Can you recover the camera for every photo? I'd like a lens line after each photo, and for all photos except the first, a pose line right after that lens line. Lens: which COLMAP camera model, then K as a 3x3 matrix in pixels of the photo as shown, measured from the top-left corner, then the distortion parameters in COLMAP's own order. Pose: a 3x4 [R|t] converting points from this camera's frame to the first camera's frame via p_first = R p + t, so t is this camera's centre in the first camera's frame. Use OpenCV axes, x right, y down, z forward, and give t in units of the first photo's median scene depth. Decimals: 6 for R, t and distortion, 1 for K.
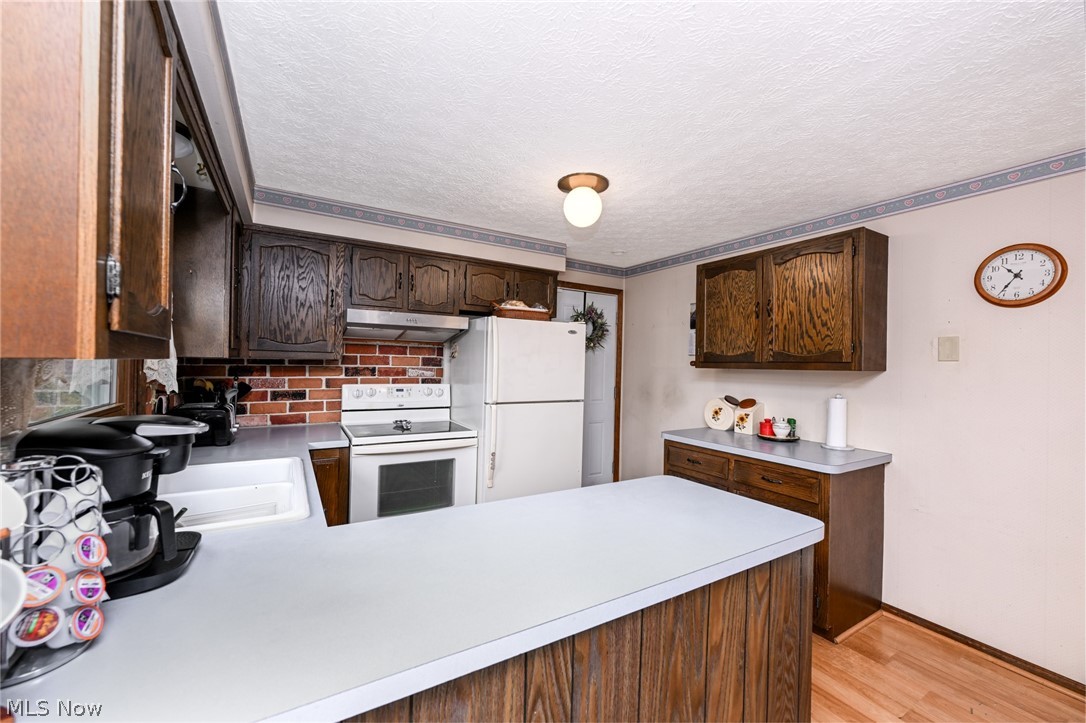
lens RADIAL K [[429.9, 0, 542.0], [0, 429.9, 362.8], [0, 0, 1]] dist [-0.001229, -0.000095]
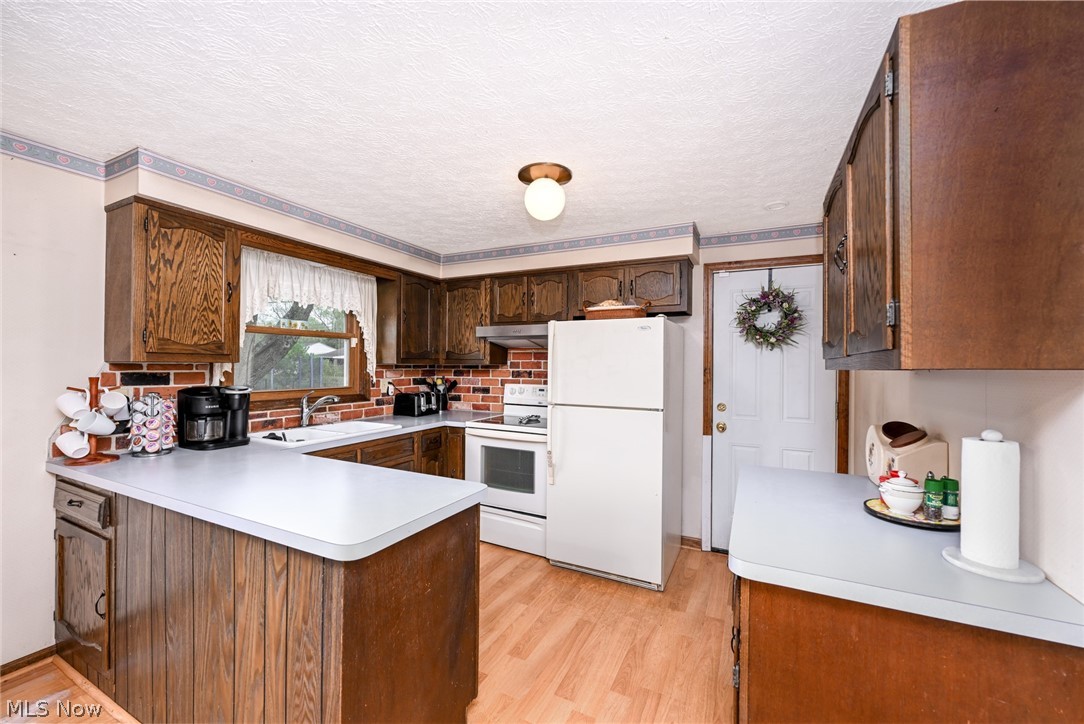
lens RADIAL K [[429.6, 0, 542.0], [0, 429.6, 362.0], [0, 0, 1]] dist [0.000230, 0.000180]
pose [[0.542811, -0.021784, -0.839572, 0.737008], [0.000952, 0.999679, -0.025323, 0.018507], [0.839854, 0.012946, 0.542658, 0.401324]]
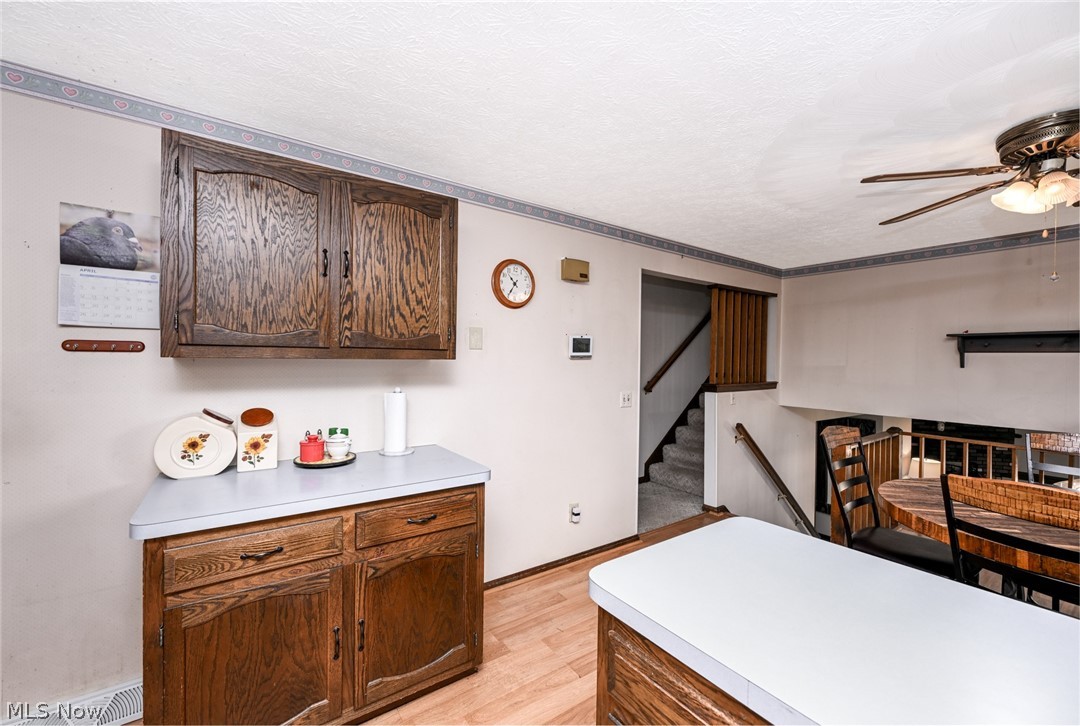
lens RADIAL K [[427.8, 0, 535.3], [0, 427.8, 362.7], [0, 0, 1]] dist [-0.002113, -0.000187]
pose [[-0.069045, -0.027112, 0.997245, -0.135870], [-0.016749, 0.999521, 0.026014, -0.000105], [-0.997473, -0.014906, -0.069466, 0.731549]]
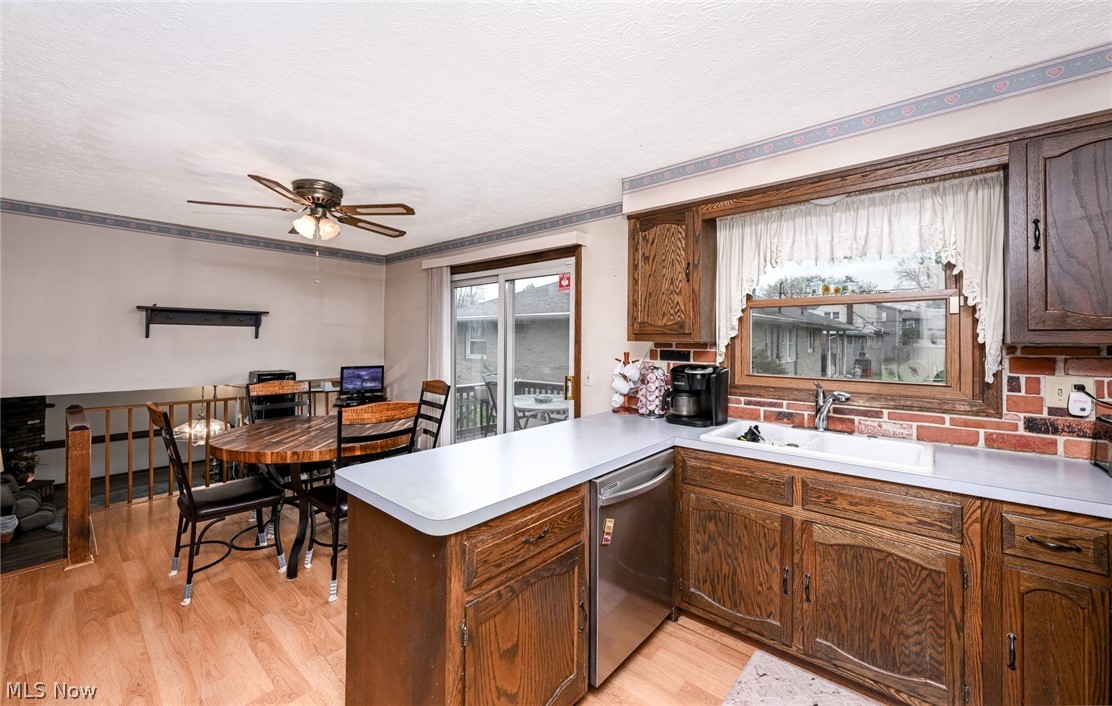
lens RADIAL K [[438.0, 0, 553.6], [0, 438.0, 337.1], [0, 0, 1]] dist [0.000607, 0.000072]
pose [[-0.950439, -0.028340, -0.309618, 0.222536], [-0.025987, 0.999594, -0.011721, 0.006153], [0.309824, -0.003094, -0.950789, 1.082464]]
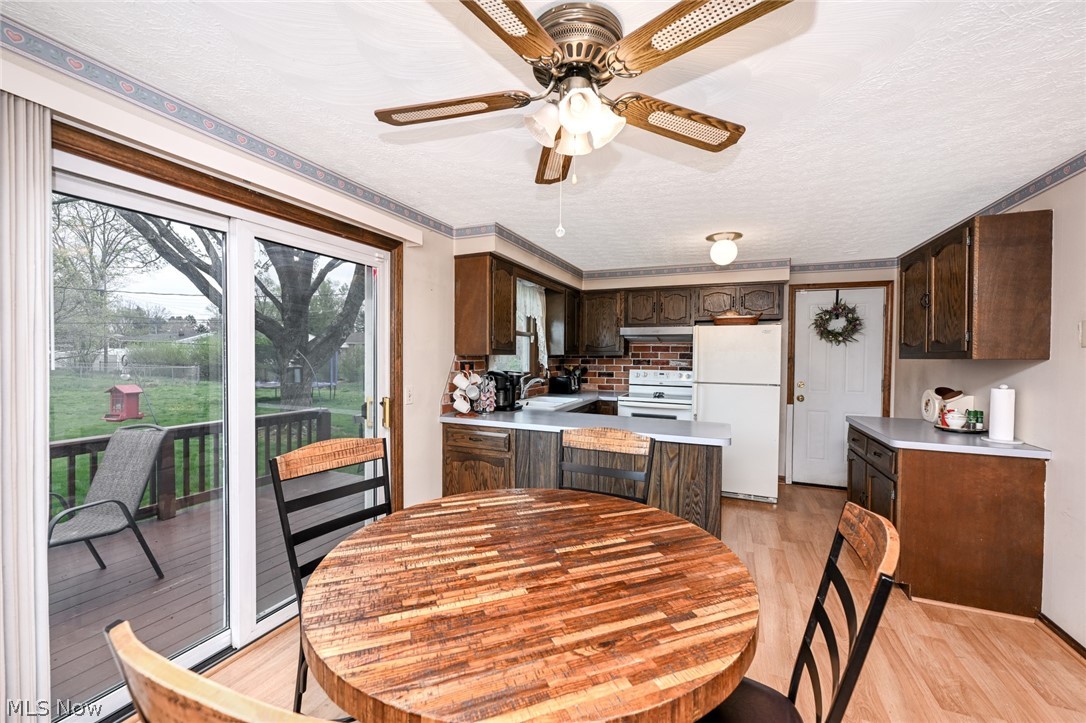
lens RADIAL K [[434.2, 0, 541.1], [0, 434.2, 361.7], [0, 0, 1]] dist [-0.001782, 0.000063]
pose [[0.586901, -0.001658, -0.809657, 0.797232], [0.003396, 0.999994, 0.000414, 0.017571], [0.809652, -0.002992, 0.586903, -0.350487]]
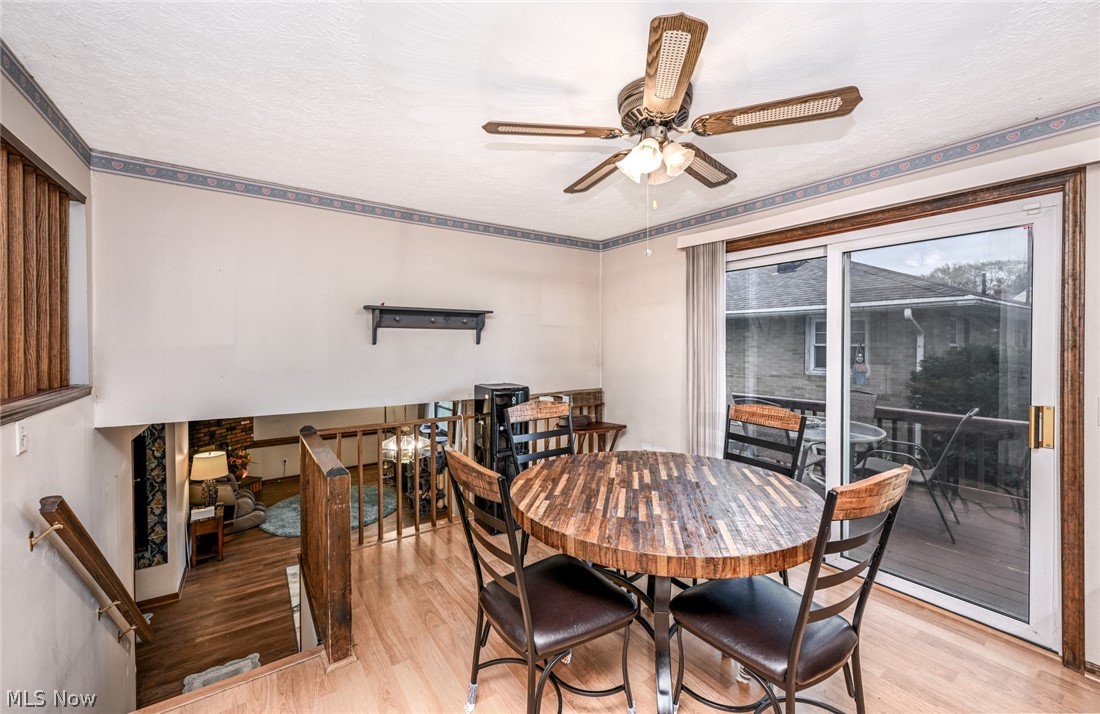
lens RADIAL K [[434.9, 0, 549.6], [0, 434.9, 346.1], [0, 0, 1]] dist [0.000892, 0.000002]
pose [[-0.997102, -0.016605, -0.074237, 0.622286], [-0.017053, 0.999840, 0.005404, 0.014921], [0.074136, 0.006655, -0.997226, 0.558994]]
